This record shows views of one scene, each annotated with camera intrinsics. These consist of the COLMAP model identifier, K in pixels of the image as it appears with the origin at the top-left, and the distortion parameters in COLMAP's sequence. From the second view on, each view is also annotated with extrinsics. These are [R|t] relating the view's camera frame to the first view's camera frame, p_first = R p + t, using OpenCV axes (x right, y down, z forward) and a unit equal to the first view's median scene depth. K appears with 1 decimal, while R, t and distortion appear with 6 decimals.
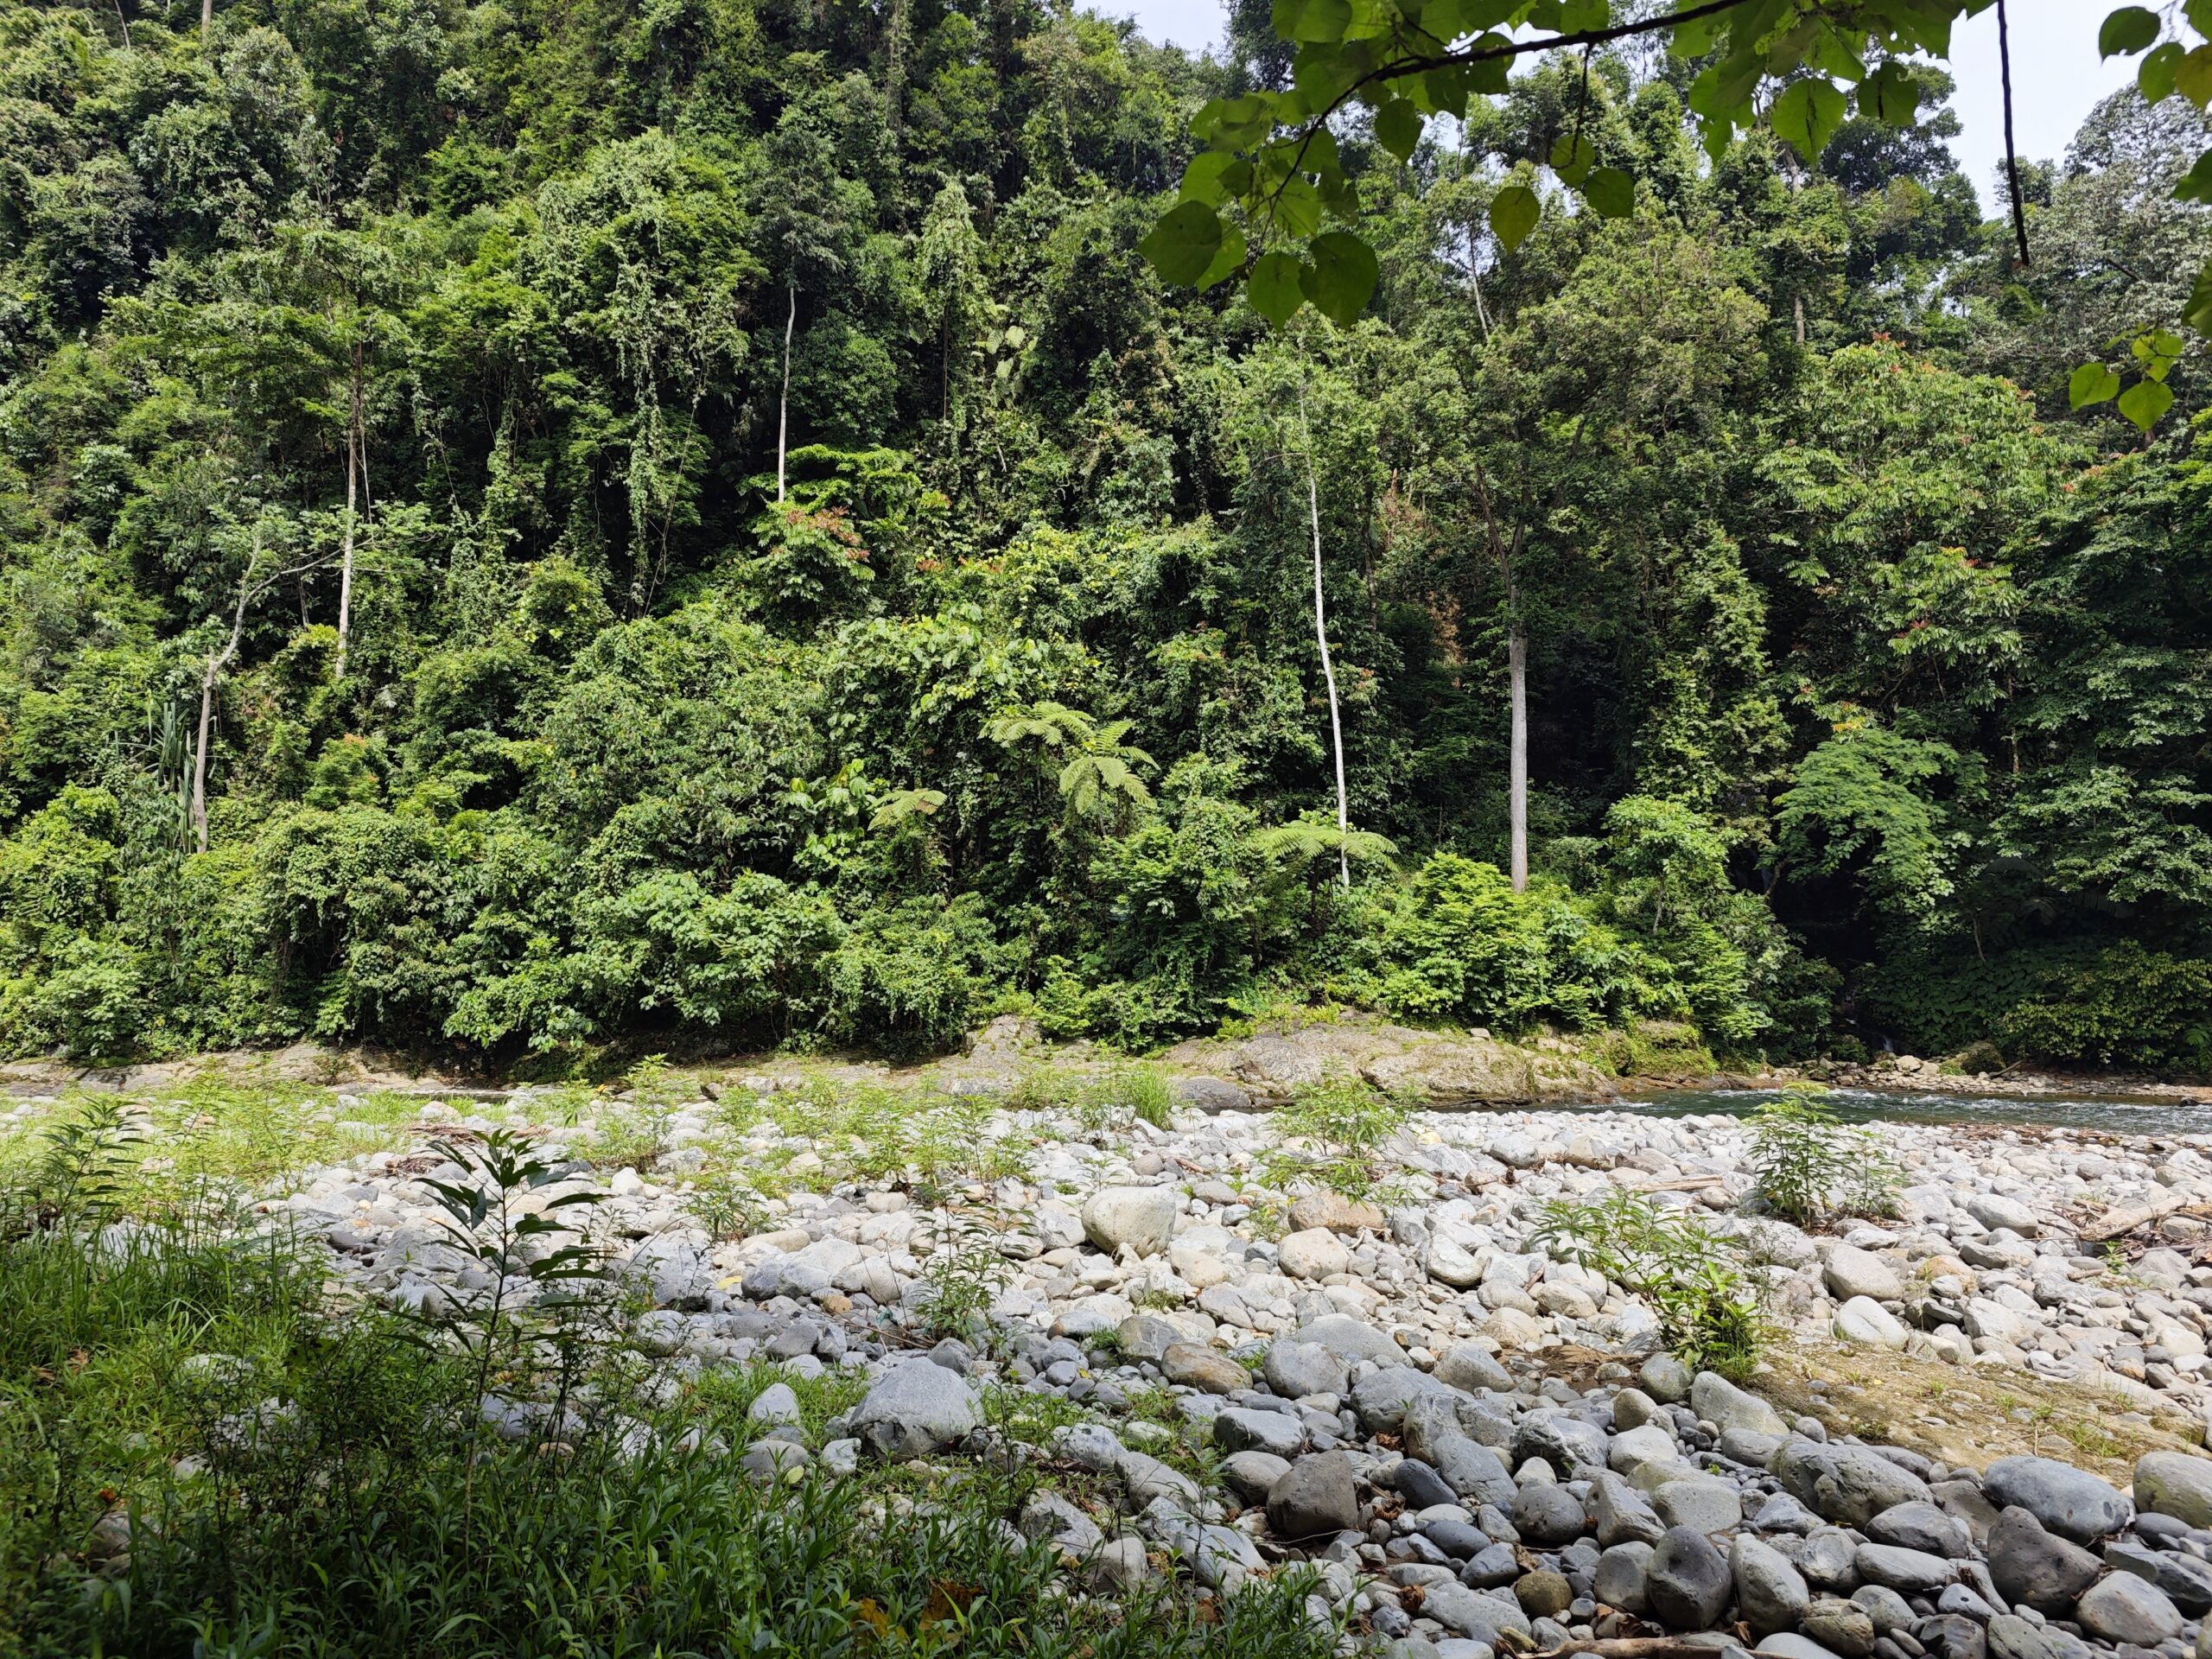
lens RADIAL K [[1484.7, 0, 1106.0], [0, 1484.7, 829.5], [0, 0, 1]] dist [0.031518, -0.039499]
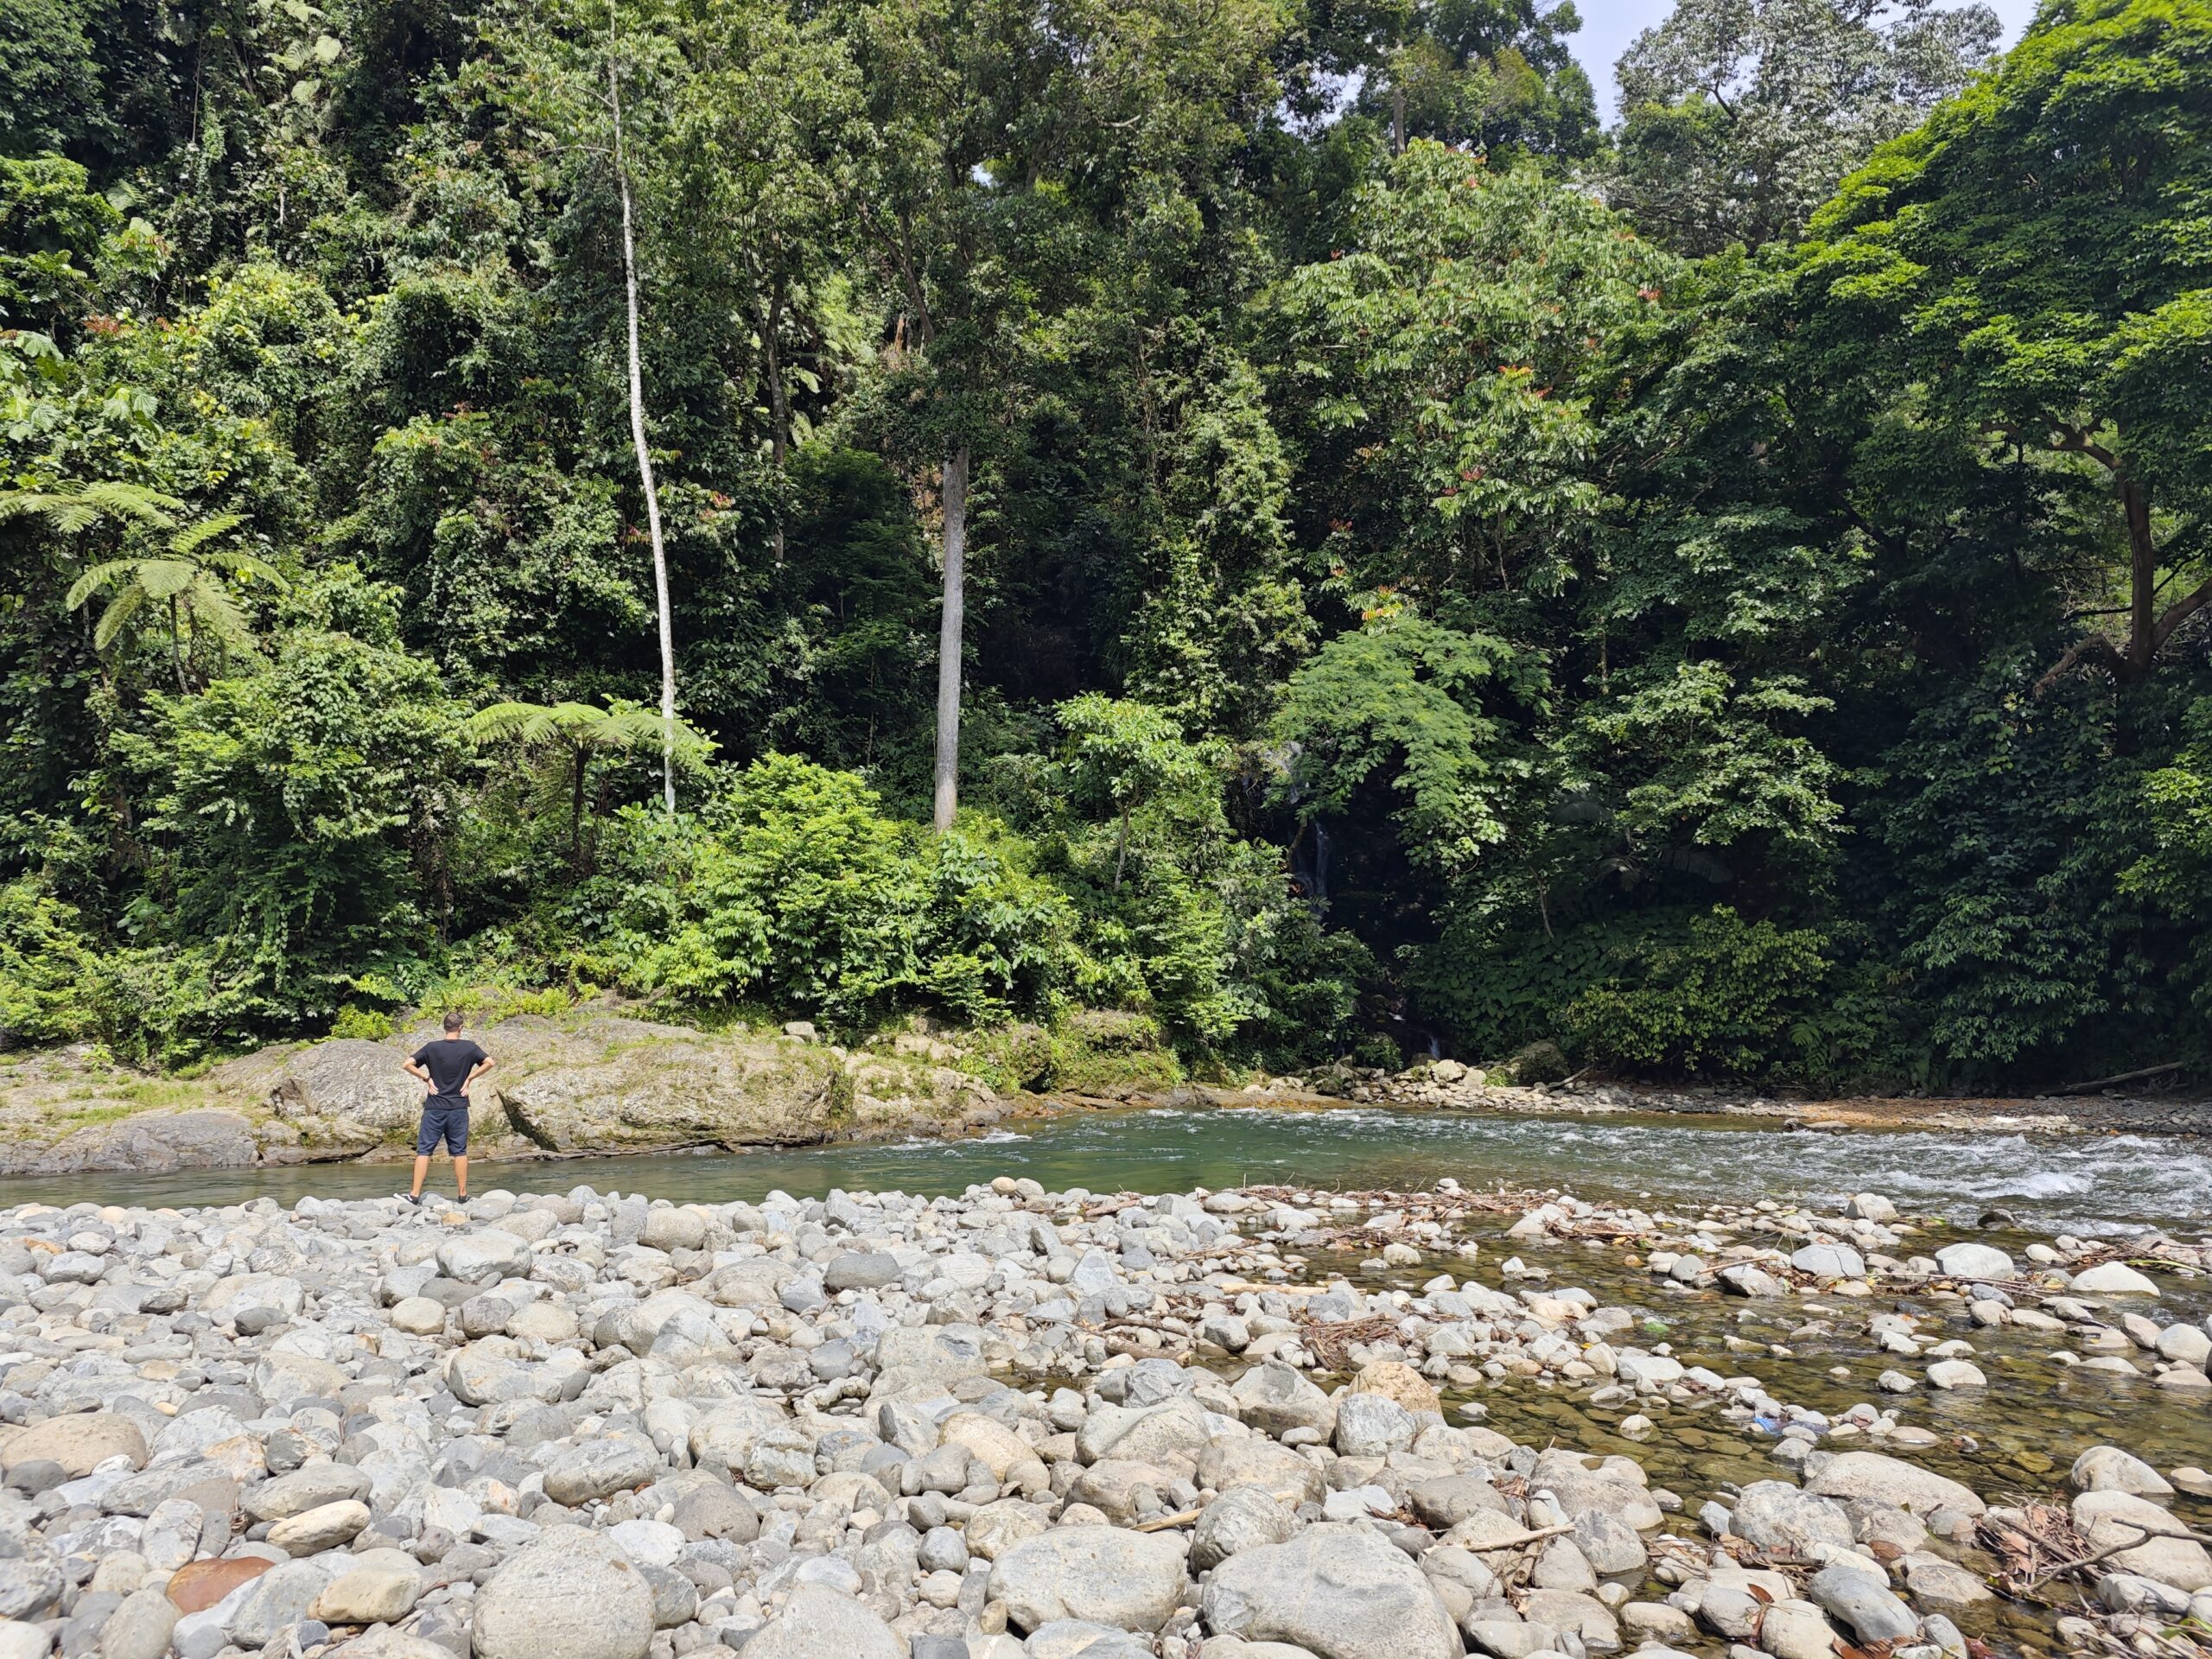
lens RADIAL K [[1435.5, 0, 1106.0], [0, 1435.5, 829.5], [0, 0, 1]] dist [0.126645, -0.177830]
pose [[0.980142, 0.025332, 0.196671, 0.235234], [-0.023385, 0.999652, -0.012218, 0.051616], [-0.196912, 0.007377, 0.980393, 0.339172]]
